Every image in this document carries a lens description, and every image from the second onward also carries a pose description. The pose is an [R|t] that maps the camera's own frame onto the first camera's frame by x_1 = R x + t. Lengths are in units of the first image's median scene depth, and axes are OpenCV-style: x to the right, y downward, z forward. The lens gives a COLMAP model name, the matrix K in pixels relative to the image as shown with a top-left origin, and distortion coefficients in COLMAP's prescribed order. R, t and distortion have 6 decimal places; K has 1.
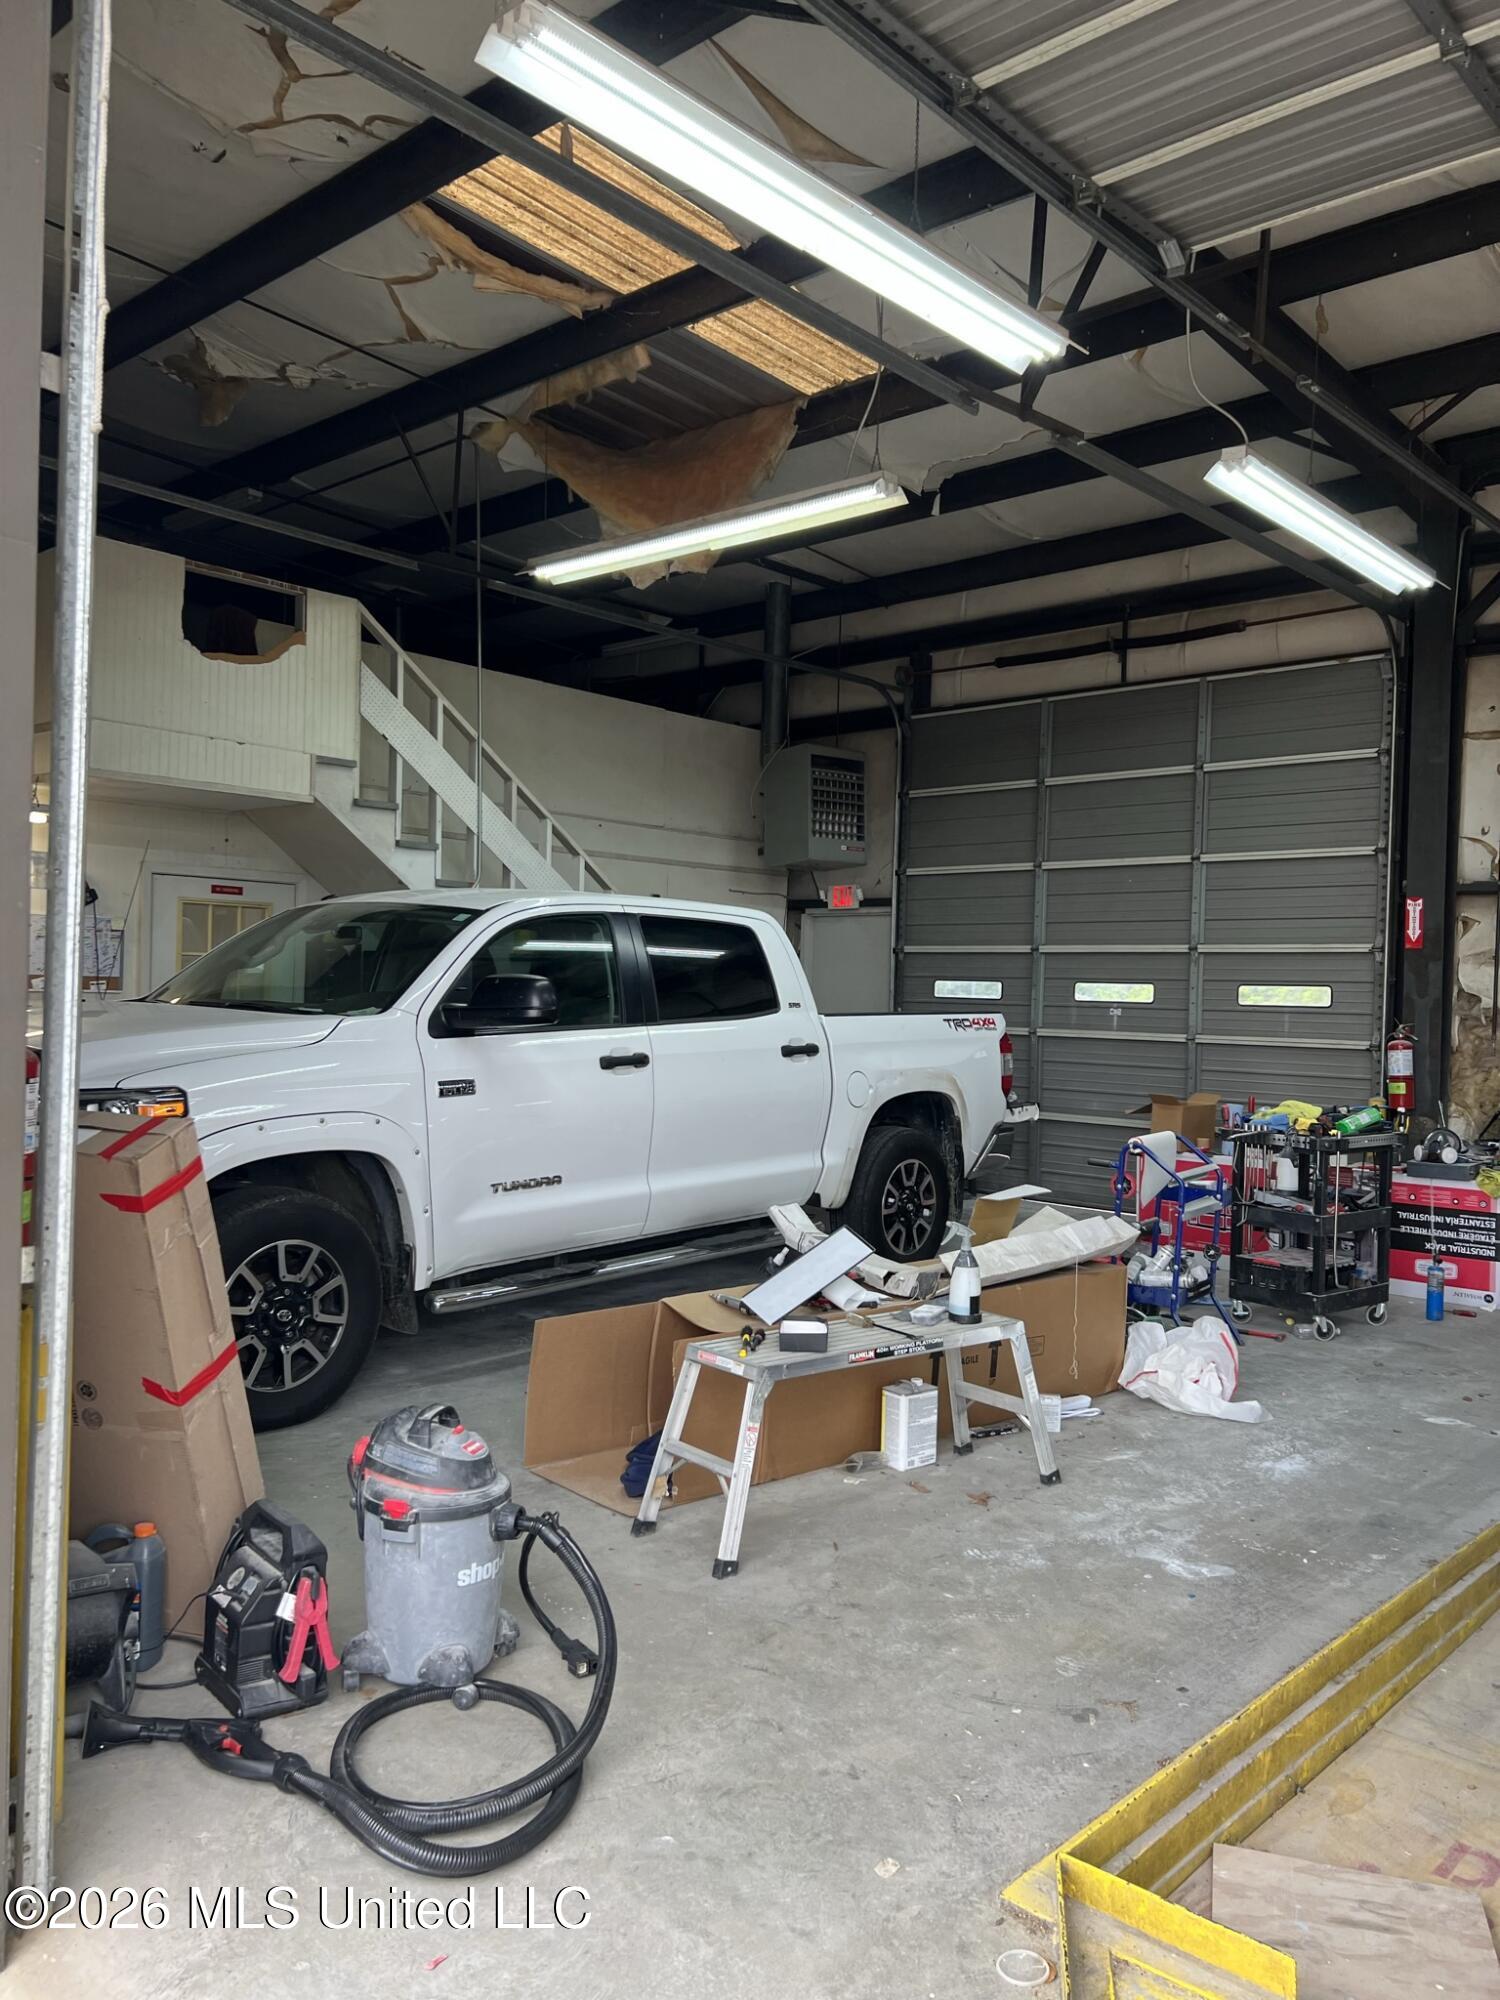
lens RADIAL K [[1520.1, 0, 742.5], [0, 1520.1, 1003.0], [0, 0, 1]] dist [0.039529, -0.027699]
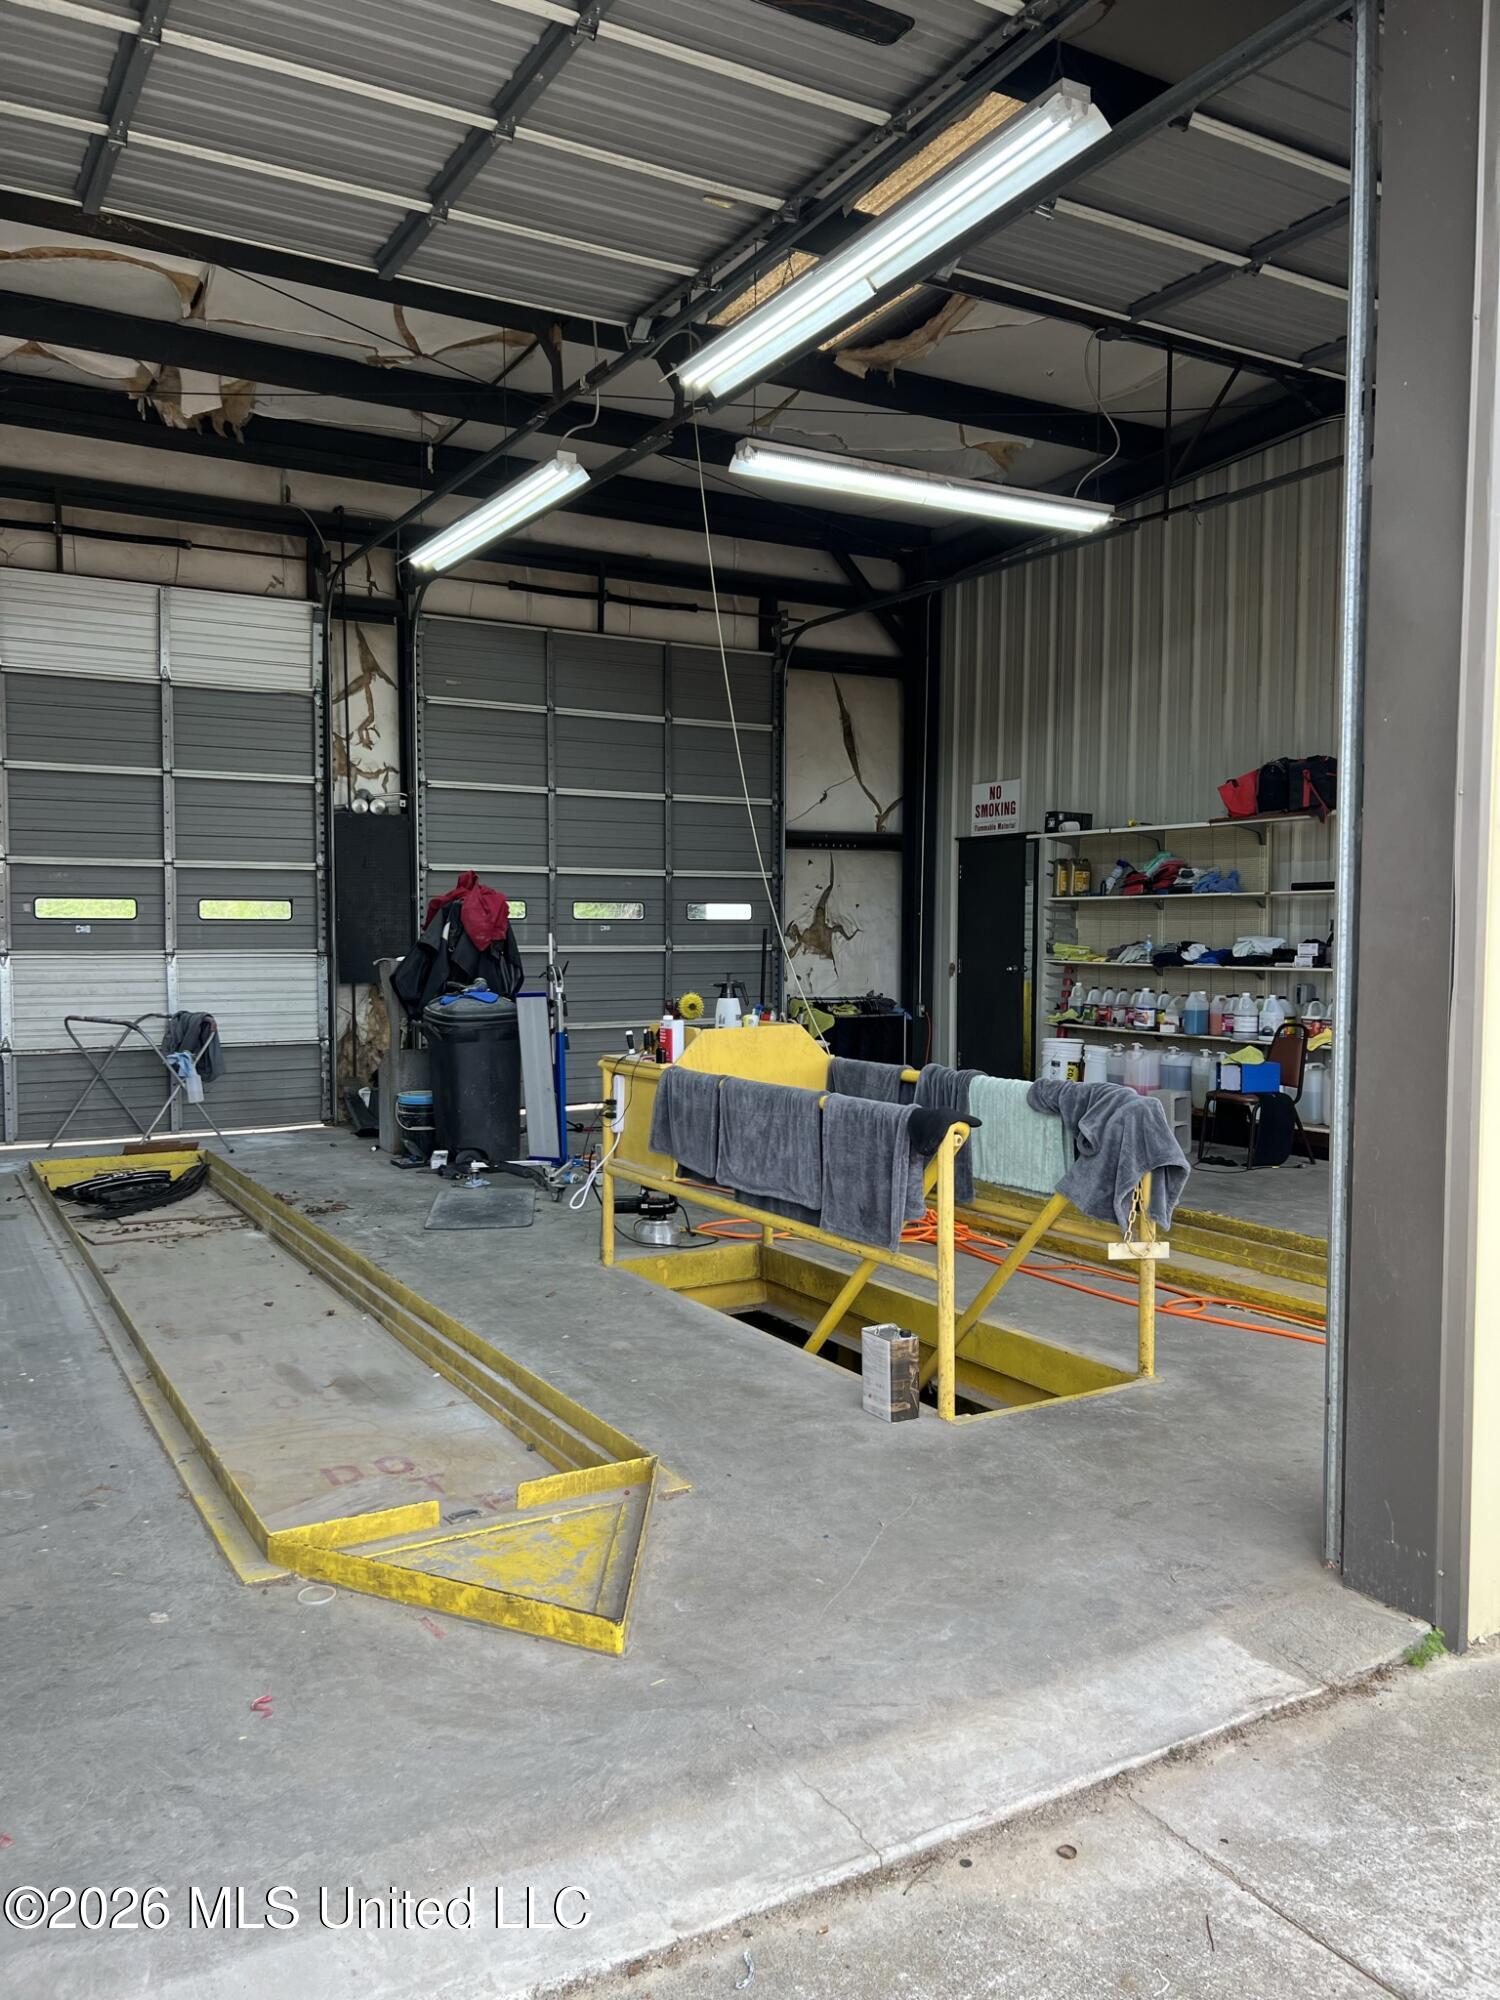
lens RADIAL K [[1520.1, 0, 742.8], [0, 1520.1, 1000.3], [0, 0, 1]] dist [0.039529, -0.027699]
pose [[0.295914, -0.069600, 0.952676, -0.688779], [0.005603, 0.997451, 0.071131, -0.015360], [-0.955198, -0.015711, 0.295550, 0.143336]]
